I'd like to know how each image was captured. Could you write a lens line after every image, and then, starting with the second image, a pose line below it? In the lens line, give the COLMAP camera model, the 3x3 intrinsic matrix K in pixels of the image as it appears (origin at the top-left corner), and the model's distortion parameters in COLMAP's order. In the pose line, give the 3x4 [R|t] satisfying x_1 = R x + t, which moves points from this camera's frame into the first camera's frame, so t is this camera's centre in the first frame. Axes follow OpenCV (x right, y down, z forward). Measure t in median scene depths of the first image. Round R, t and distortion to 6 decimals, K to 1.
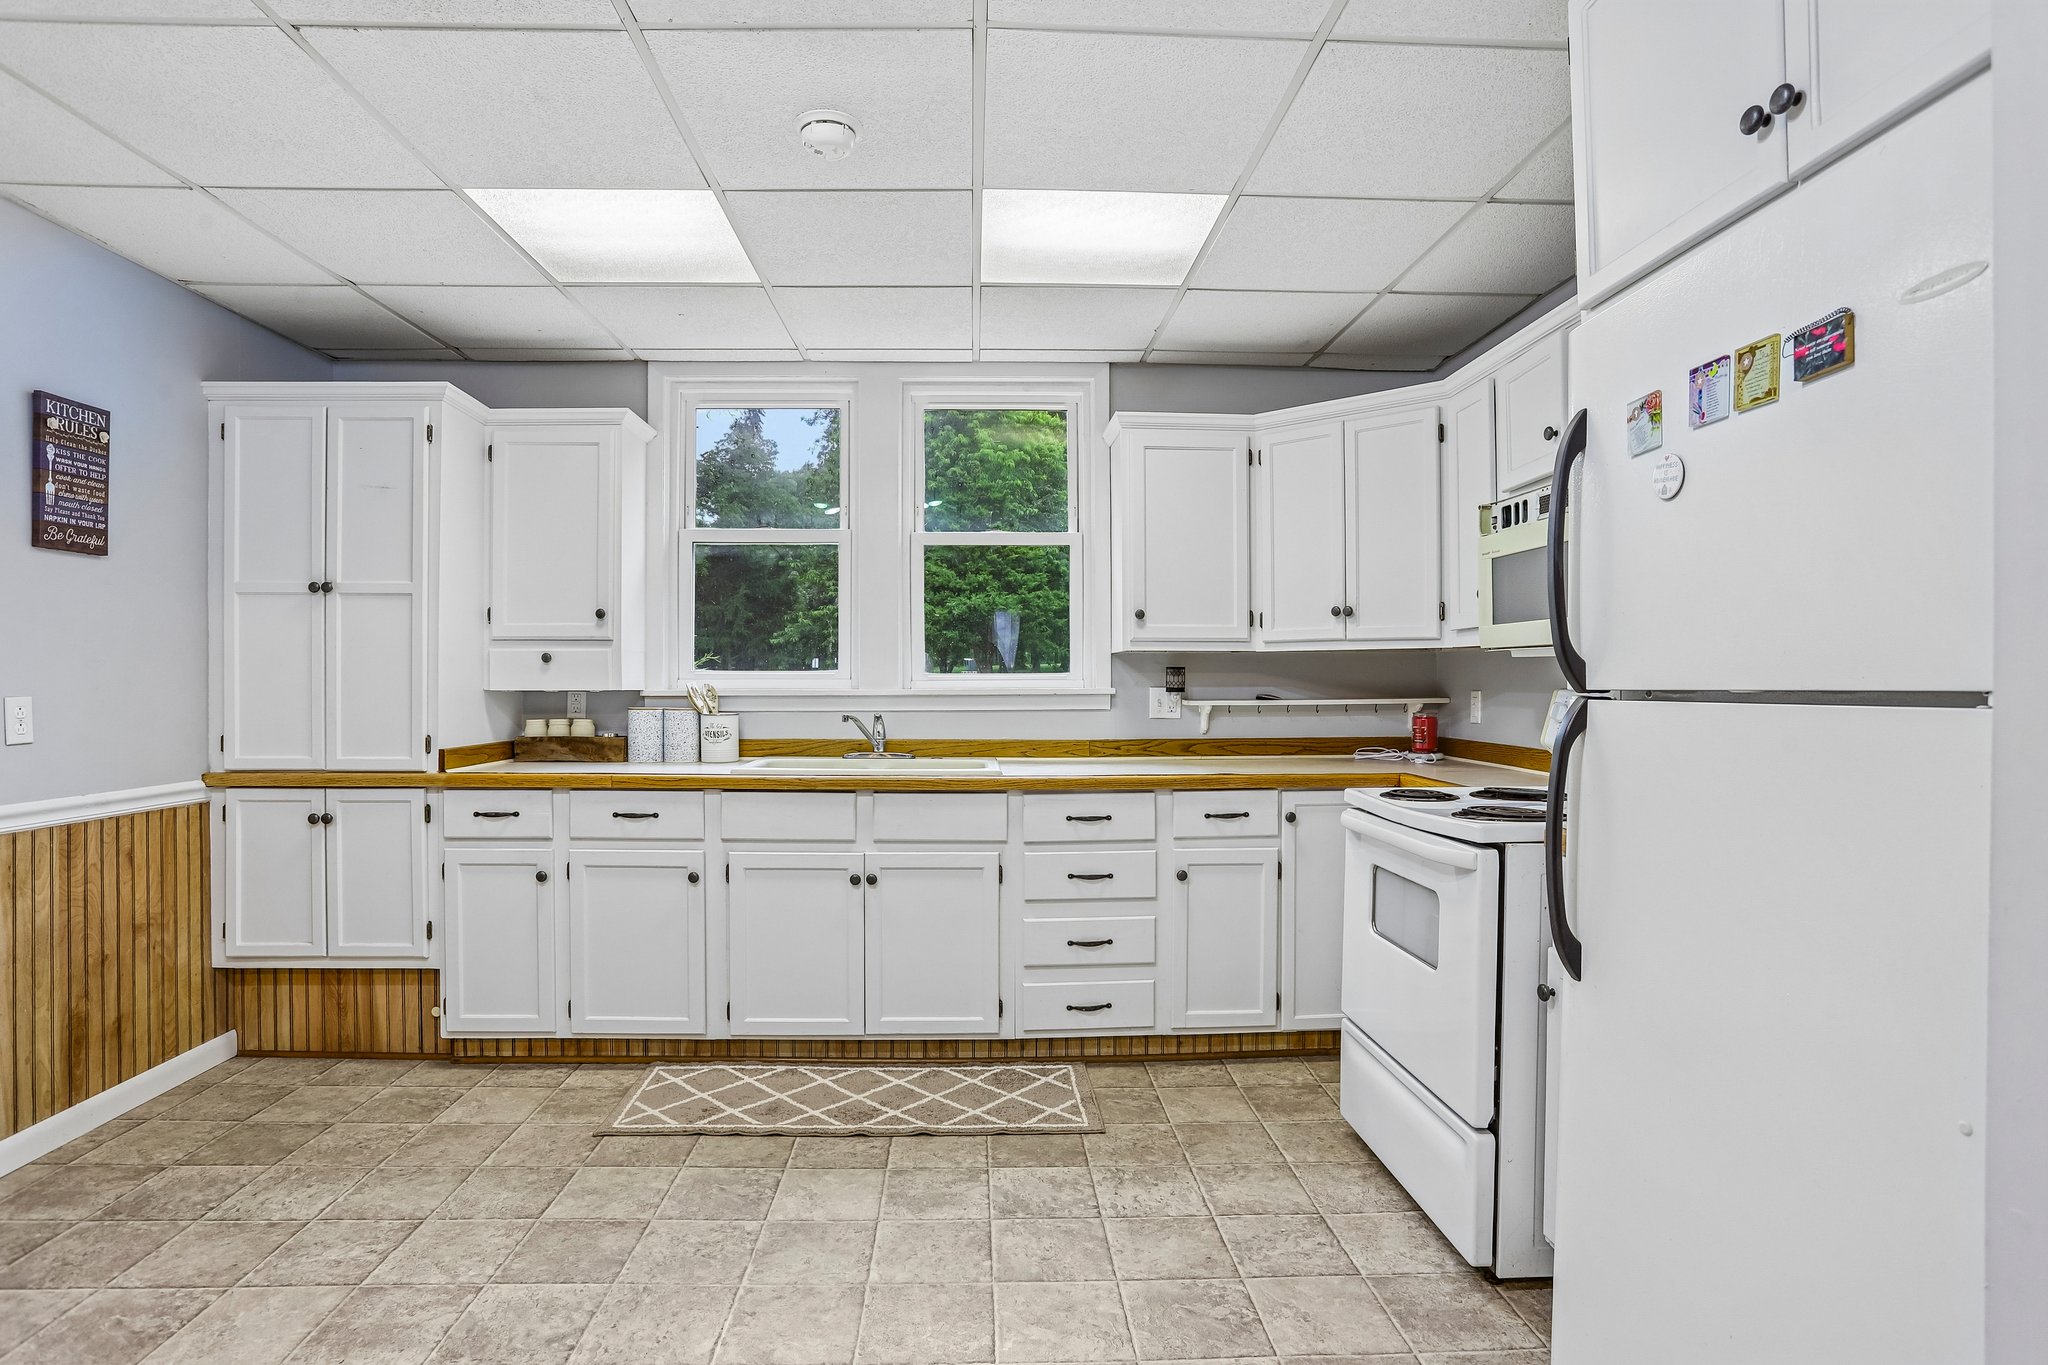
lens RADIAL K [[1039.8, 0, 1011.2], [0, 1039.8, 677.3], [0, 0, 1]] dist [-0.072195, 0.035851]
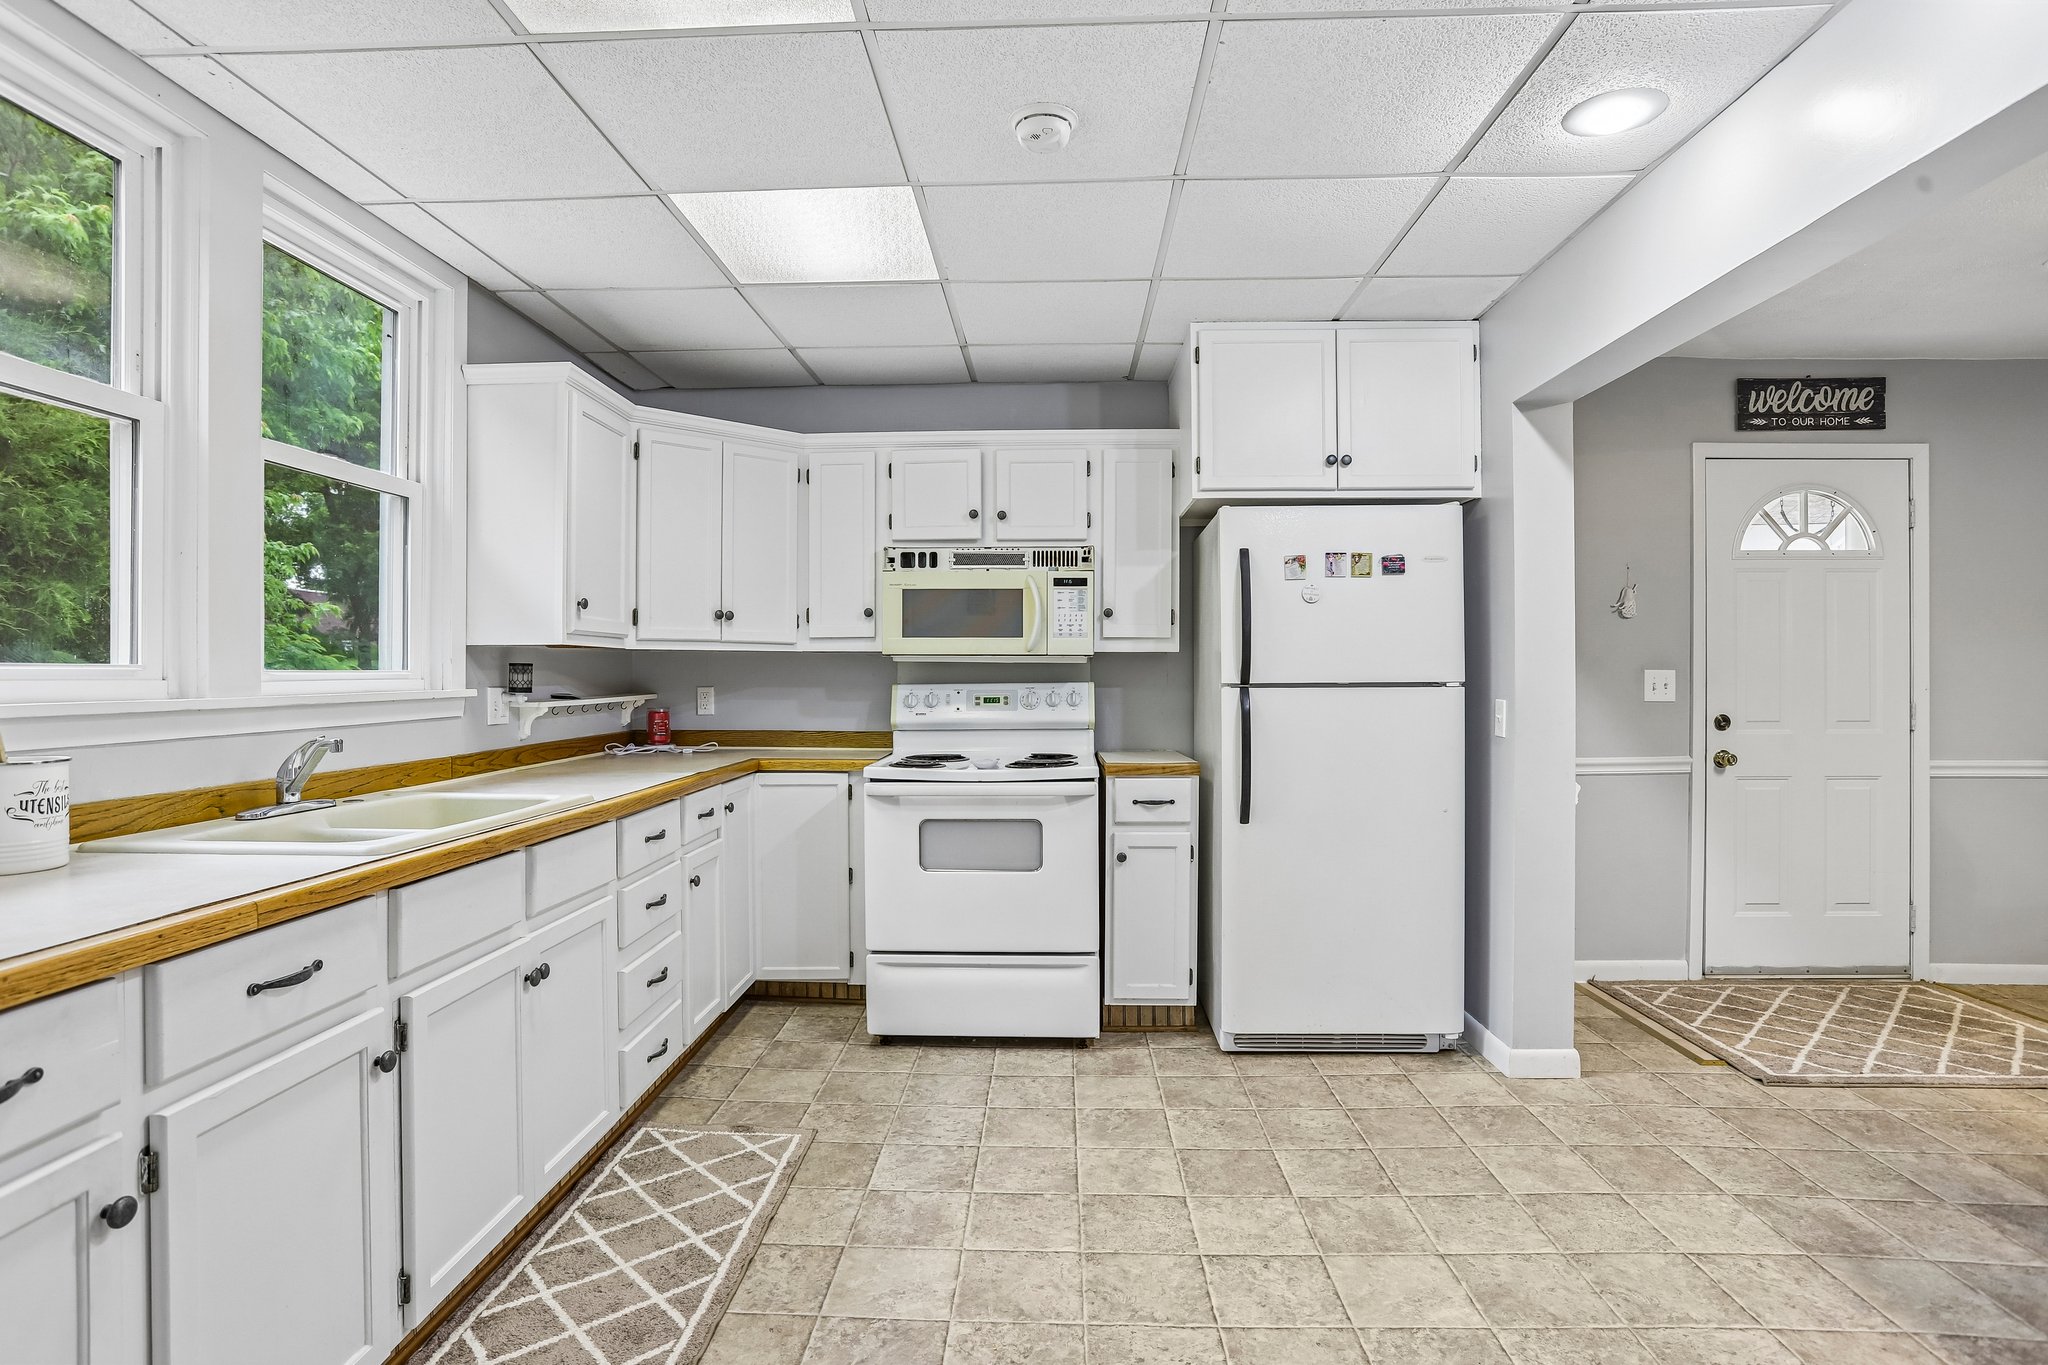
lens RADIAL K [[1037.2, 0, 1013.6], [0, 1037.2, 665.8], [0, 0, 1]] dist [-0.085566, 0.046472]
pose [[0.086987, 0.008470, 0.996173, -0.803541], [-0.002596, 0.999962, -0.008275, -0.002304], [-0.996206, -0.001866, 0.087006, 0.654786]]
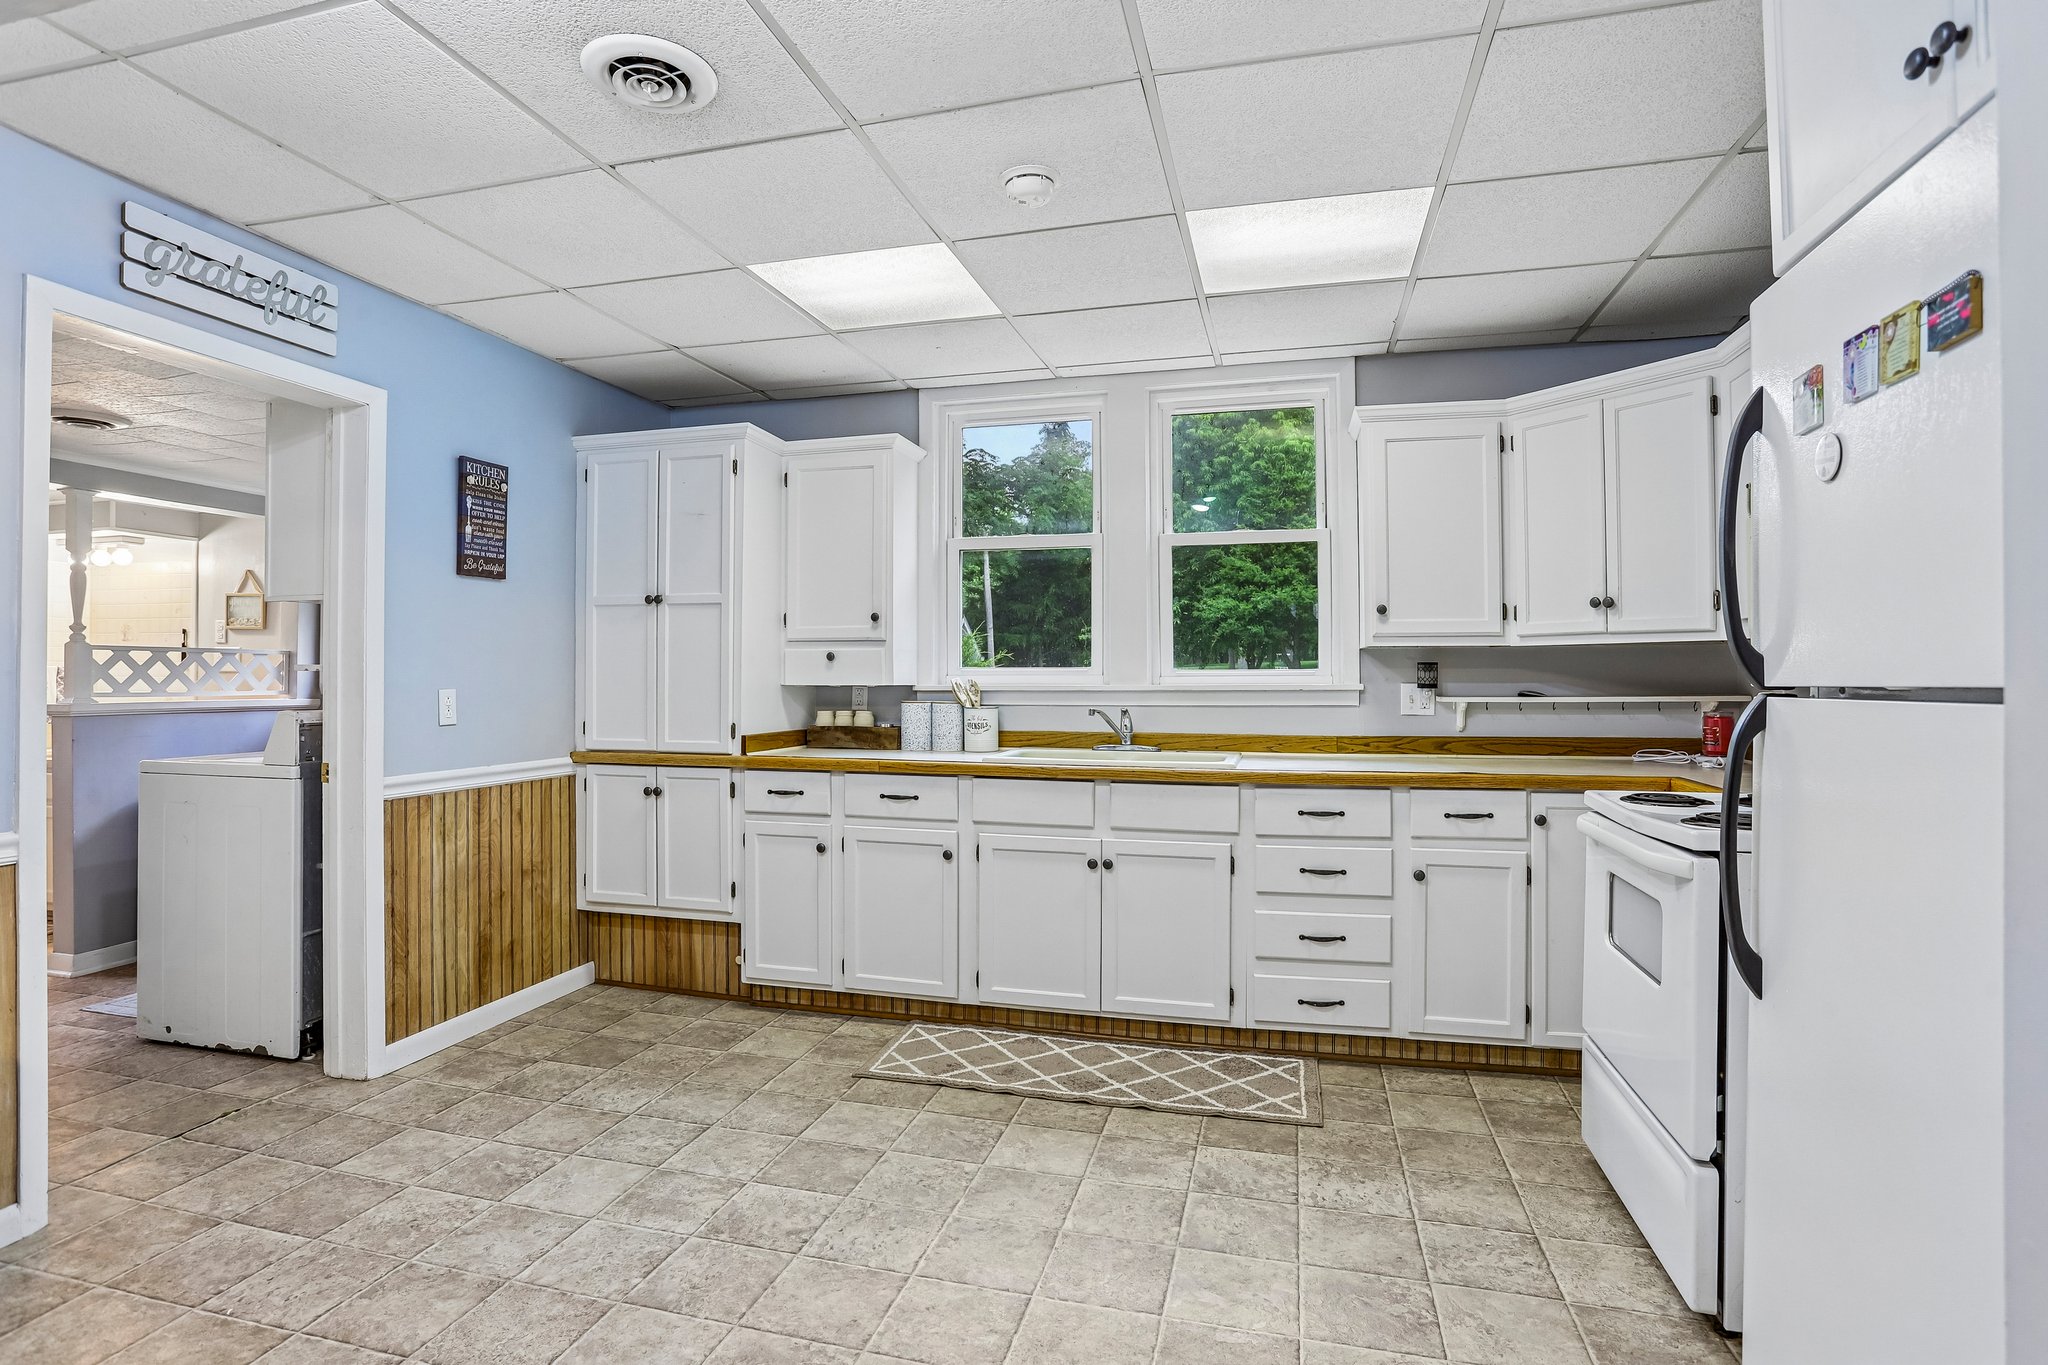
lens RADIAL K [[1041.8, 0, 1008.8], [0, 1041.8, 656.0], [0, 0, 1]] dist [-0.072895, 0.037356]
pose [[0.953802, -0.006225, -0.300370, 0.092575], [0.001257, 0.999859, -0.016730, -0.000361], [0.300432, 0.015579, 0.953676, -0.047512]]
